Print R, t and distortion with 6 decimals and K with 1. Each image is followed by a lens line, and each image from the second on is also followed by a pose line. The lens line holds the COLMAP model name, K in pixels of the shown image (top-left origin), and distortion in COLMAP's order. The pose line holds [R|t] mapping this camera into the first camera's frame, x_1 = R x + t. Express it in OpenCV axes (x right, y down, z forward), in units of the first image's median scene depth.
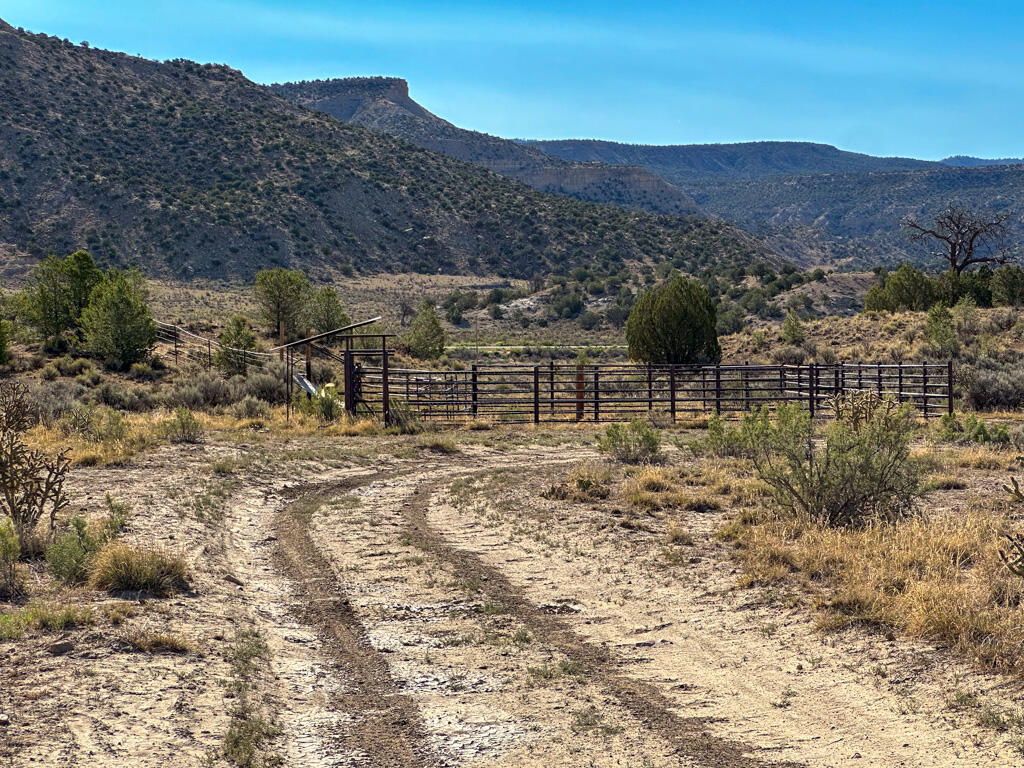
lens RADIAL K [[2487.3, 0, 512.0], [0, 2487.3, 384.0], [0, 0, 1]] dist [-0.365685, 7.356337]
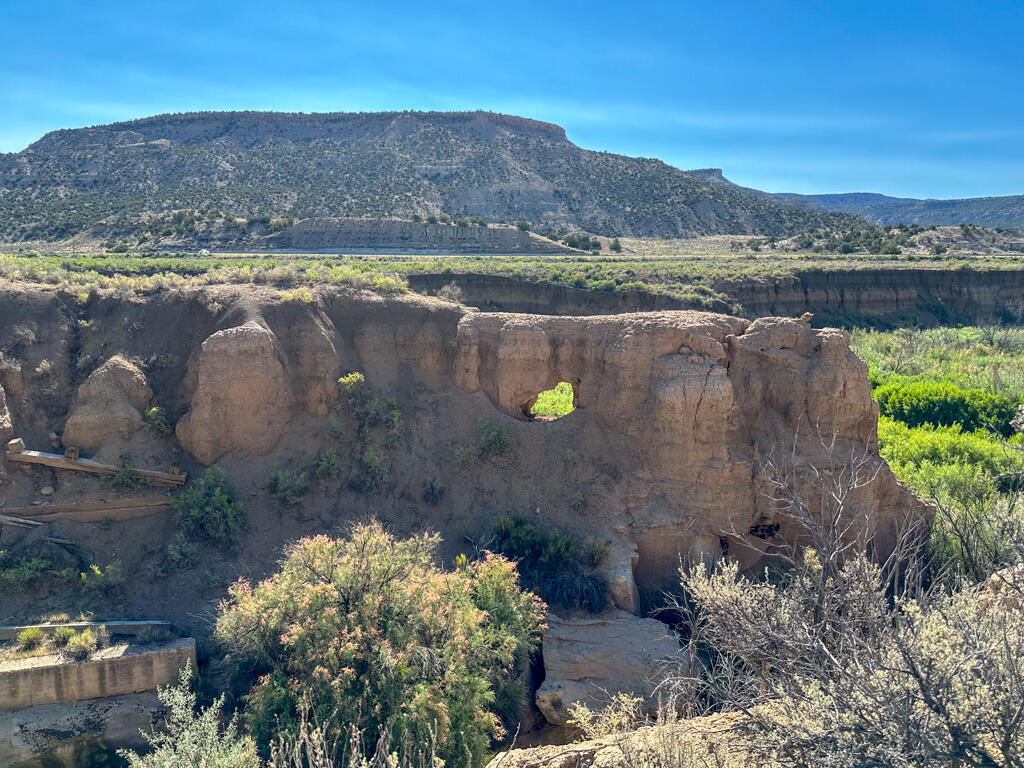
lens RADIAL K [[797.8, 0, 510.7], [0, 797.8, 399.8], [0, 0, 1]] dist [0.142878, -0.230729]
pose [[0.959671, 0.057609, -0.275159, -0.016104], [-0.016743, 0.988753, 0.148617, 0.003416], [0.280626, -0.138016, 0.949842, 0.118446]]
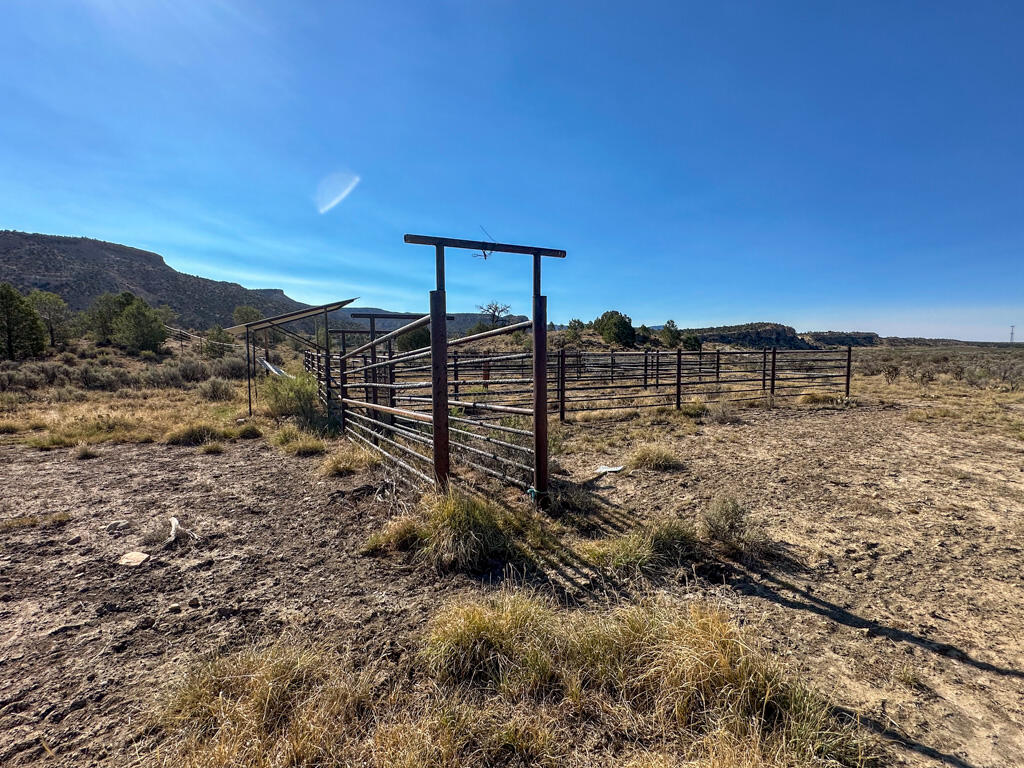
lens RADIAL K [[496.0, 0, 512.0], [0, 496.0, 384.0], [0, 0, 1]] dist [0.001047, -0.000393]
pose [[0.925998, -0.019566, 0.377021, -0.004223], [0.000559, 0.998726, 0.050456, -0.000234], [-0.377528, -0.046511, 0.924829, 0.048123]]
